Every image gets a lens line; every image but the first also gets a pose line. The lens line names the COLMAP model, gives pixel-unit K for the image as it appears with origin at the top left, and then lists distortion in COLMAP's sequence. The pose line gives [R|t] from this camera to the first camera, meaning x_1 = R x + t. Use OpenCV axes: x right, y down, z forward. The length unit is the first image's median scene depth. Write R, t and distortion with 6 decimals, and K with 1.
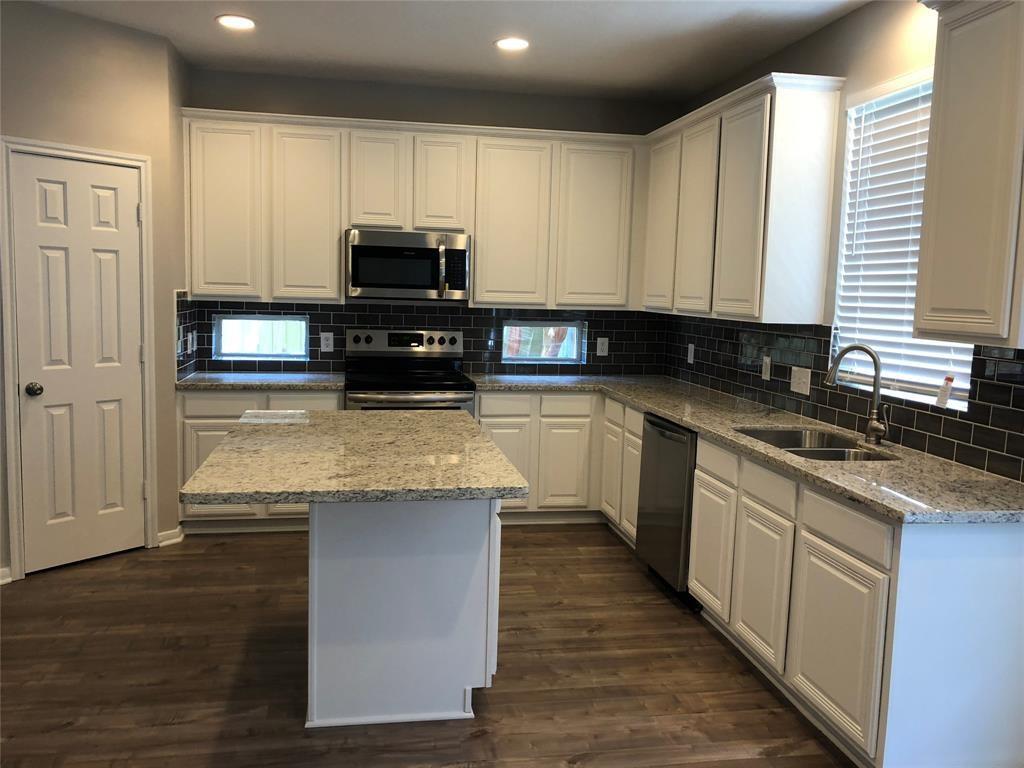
lens RADIAL K [[837.6, 0, 504.9], [0, 837.6, 389.8], [0, 0, 1]] dist [0.035425, -0.057743]
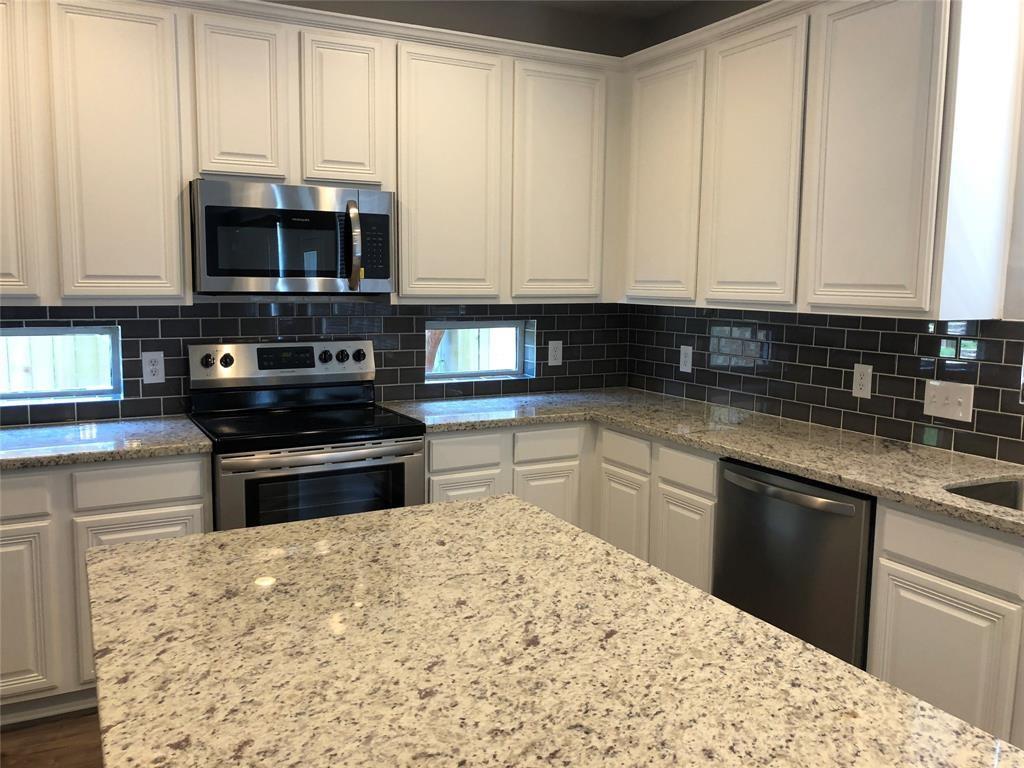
lens RADIAL K [[837.6, 0, 506.2], [0, 837.6, 377.4], [0, 0, 1]] dist [0.035425, -0.057743]
pose [[0.951997, -0.053003, 0.301484, -0.164030], [0.052357, 0.998576, 0.010229, -0.045486], [-0.301597, 0.006047, 0.953416, 0.364111]]
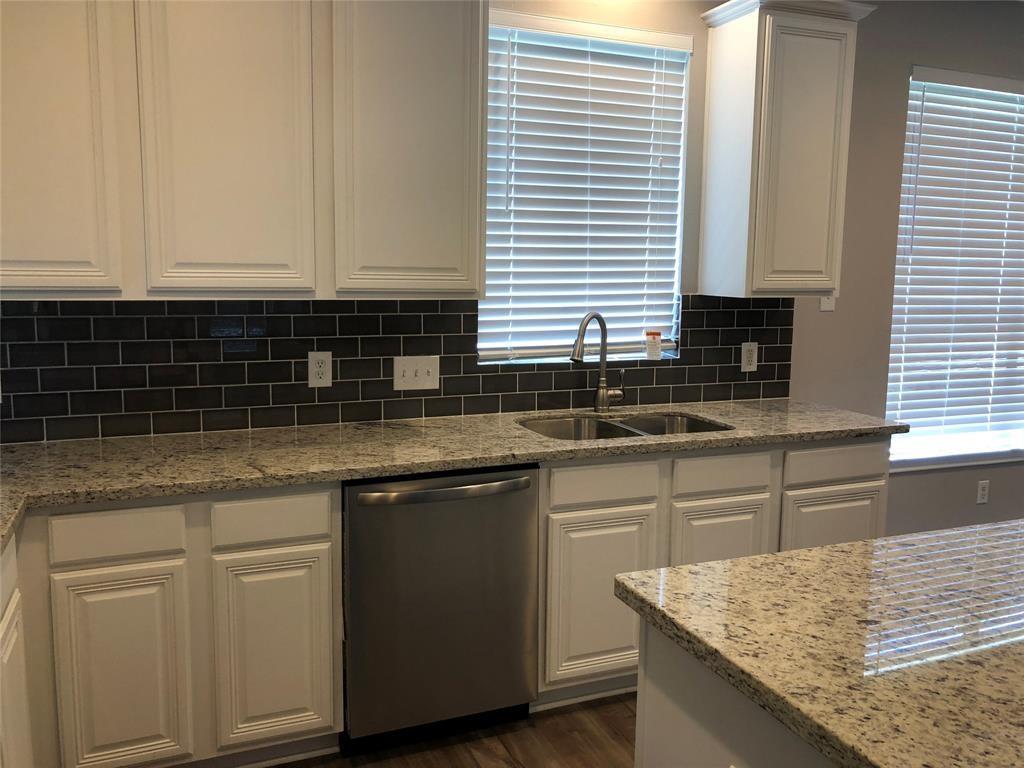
lens RADIAL K [[837.6, 0, 509.4], [0, 837.6, 375.2], [0, 0, 1]] dist [0.035425, -0.057743]
pose [[-0.207920, -0.162693, 0.964521, -0.310799], [0.099992, 0.977369, 0.186416, -0.113192], [-0.973021, 0.135204, -0.186947, 0.858550]]
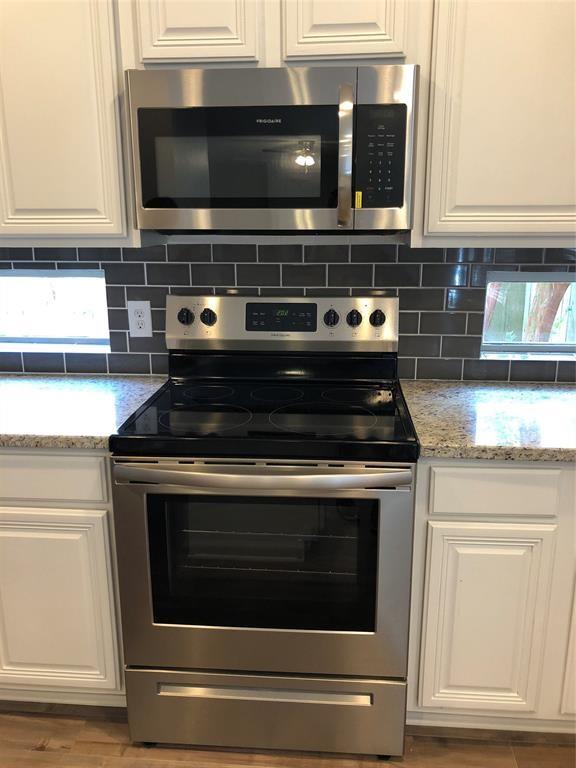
lens RADIAL K [[628.2, 0, 296.4], [0, 628.2, 374.1], [0, 0, 1]] dist [0.035425, -0.057743]
pose [[0.967248, 0.032975, -0.251684, -0.016834], [-0.003537, 0.993181, 0.116531, -0.074113], [0.253810, -0.111824, 0.960768, 0.687757]]
